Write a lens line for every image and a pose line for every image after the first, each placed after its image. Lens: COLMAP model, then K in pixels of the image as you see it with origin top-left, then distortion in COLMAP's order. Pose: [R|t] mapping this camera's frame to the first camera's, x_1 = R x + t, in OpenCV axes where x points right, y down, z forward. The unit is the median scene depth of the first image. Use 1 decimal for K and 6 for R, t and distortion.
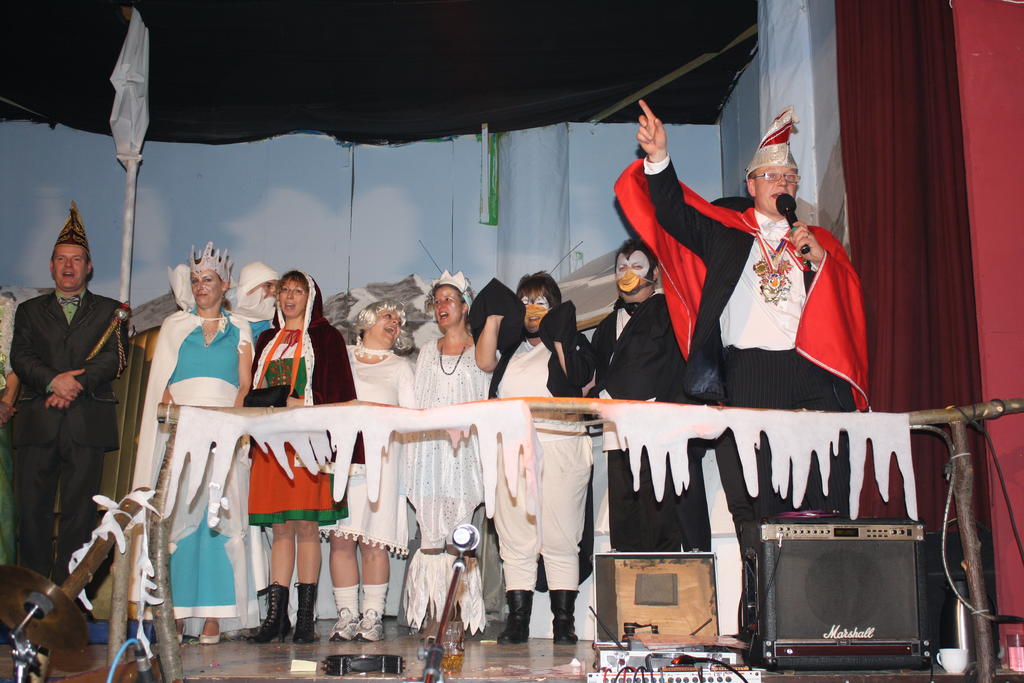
lens RADIAL K [[1270.0, 0, 512.0], [0, 1270.0, 341.5], [0, 0, 1]] dist [-0.115316, 0.053114]
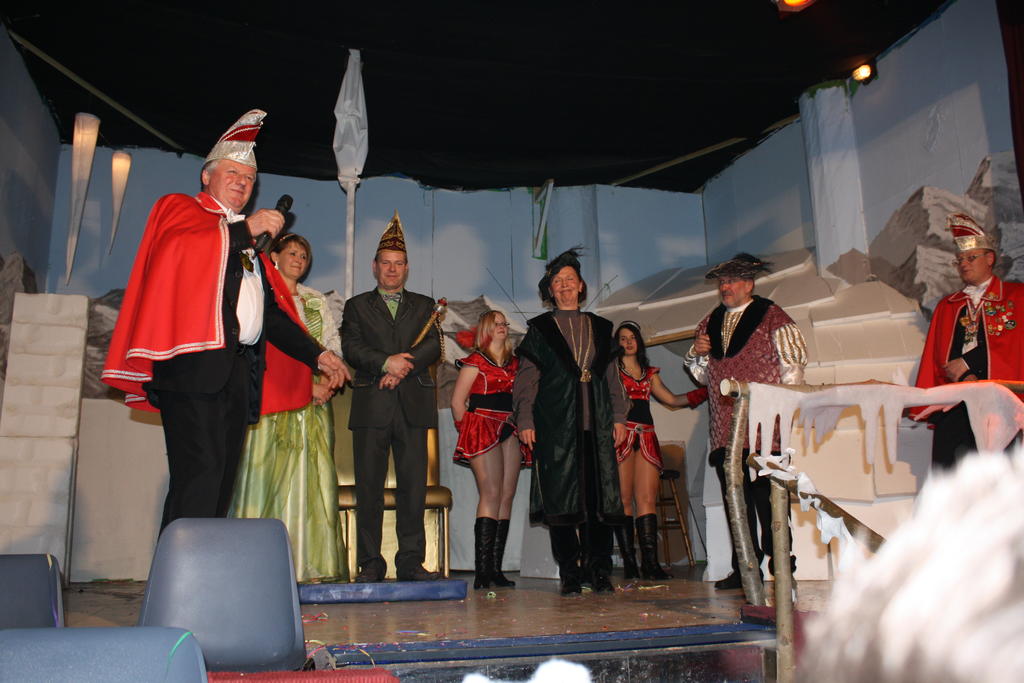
lens RADIAL K [[949.5, 0, 512.0], [0, 949.5, 341.5], [0, 0, 1]] dist [-0.143080, 0.134182]
pose [[0.965674, 0.030504, 0.257959, -0.464955], [-0.024431, 0.999344, -0.026717, 0.027217], [-0.258605, 0.019498, 0.965786, 0.145755]]
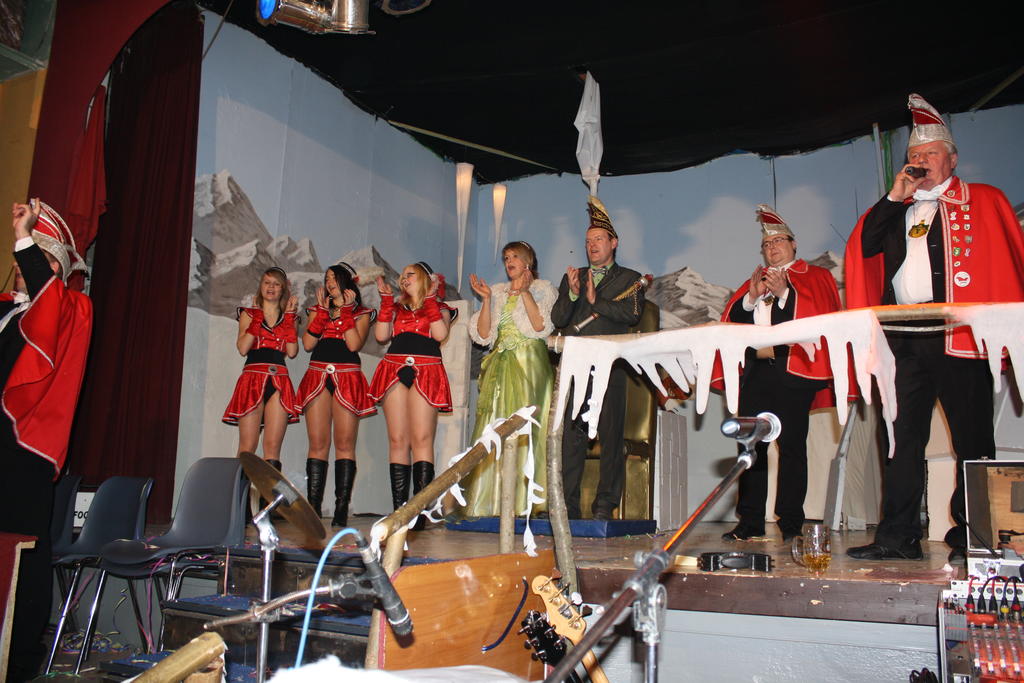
lens RADIAL K [[855.0, 0, 512.0], [0, 855.0, 341.5], [0, 0, 1]] dist [-0.159602, 0.135287]
pose [[0.884250, -0.060399, -0.463092, 0.040219], [0.063792, 0.997928, -0.008349, 0.038320], [0.462637, -0.022159, 0.886271, 0.175050]]
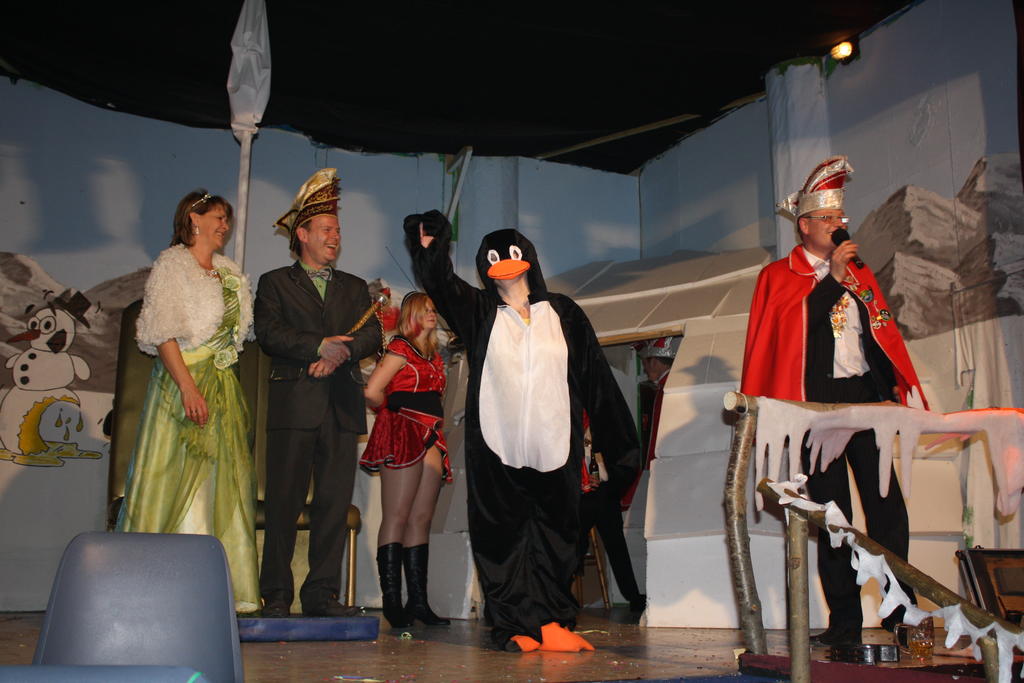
lens RADIAL K [[1120.9, 0, 512.0], [0, 1120.9, 341.5], [0, 0, 1]] dist [-0.080700, 0.013371]
pose [[0.920270, 0.082578, 0.382471, -0.524623], [-0.075954, 0.996584, -0.032414, 0.033088], [-0.383841, 0.000779, 0.923399, 0.166436]]
